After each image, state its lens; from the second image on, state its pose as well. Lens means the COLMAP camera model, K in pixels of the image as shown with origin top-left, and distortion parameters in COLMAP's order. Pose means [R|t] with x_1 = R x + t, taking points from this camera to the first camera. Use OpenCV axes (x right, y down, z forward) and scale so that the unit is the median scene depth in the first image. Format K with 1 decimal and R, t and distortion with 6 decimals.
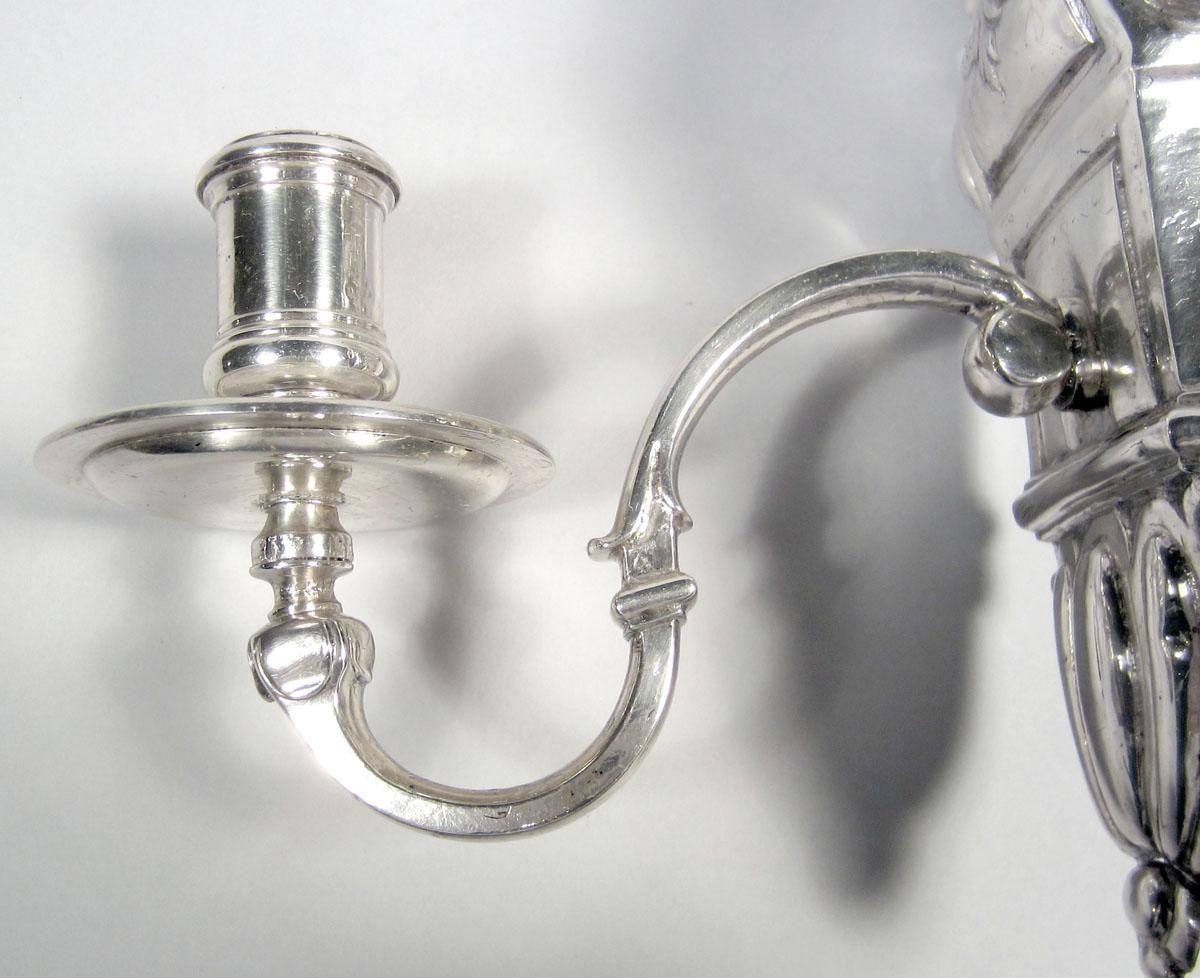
lens RADIAL K [[1612.5, 0, 599.4], [0, 1612.5, 488.9], [0, 0, 1]] dist [0.006688, 0.000000]
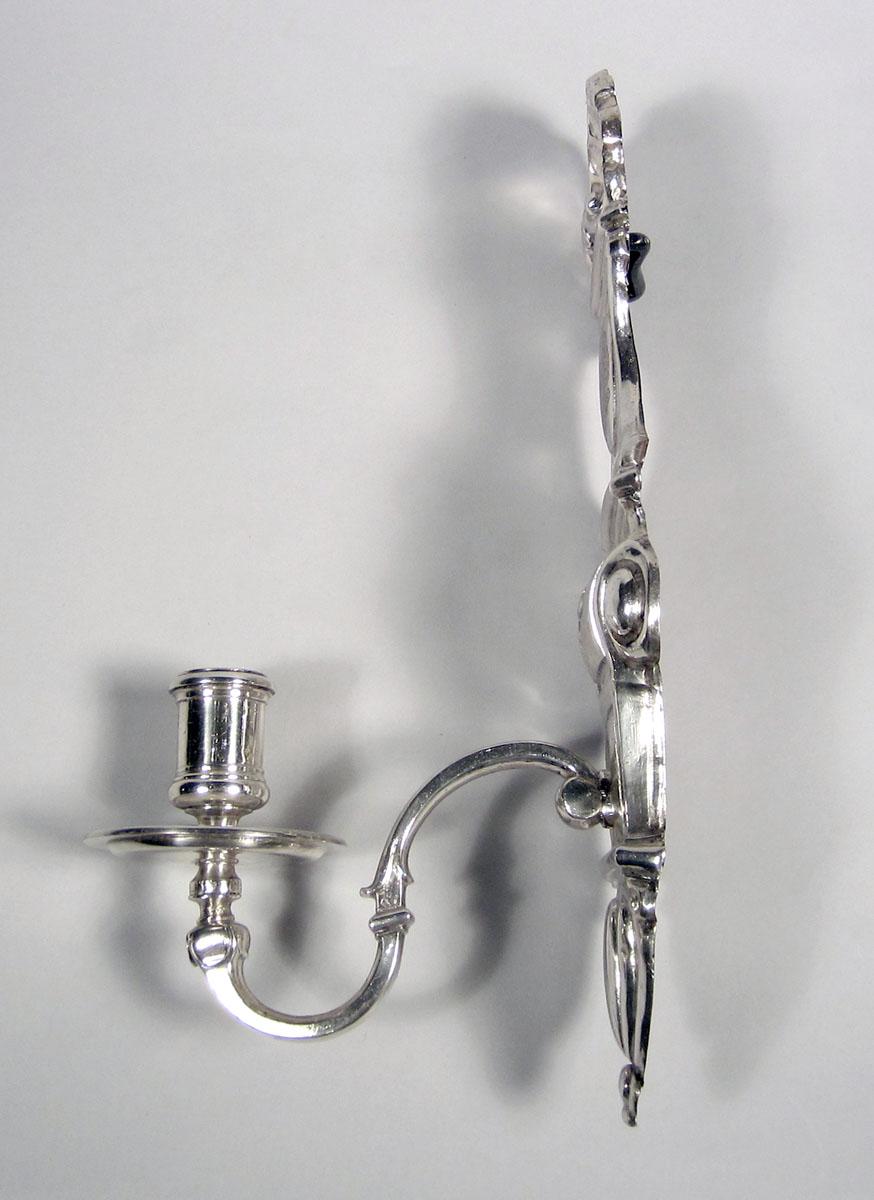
lens RADIAL K [[1279.3, 0, 435.6], [0, 1279.3, 601.1], [0, 0, 1]] dist [-0.062138, 0.000000]
pose [[0.999617, 0.024860, -0.012183, 0.094692], [-0.026277, 0.990530, -0.134761, -0.107232], [0.008717, 0.135029, 0.990803, -0.586477]]
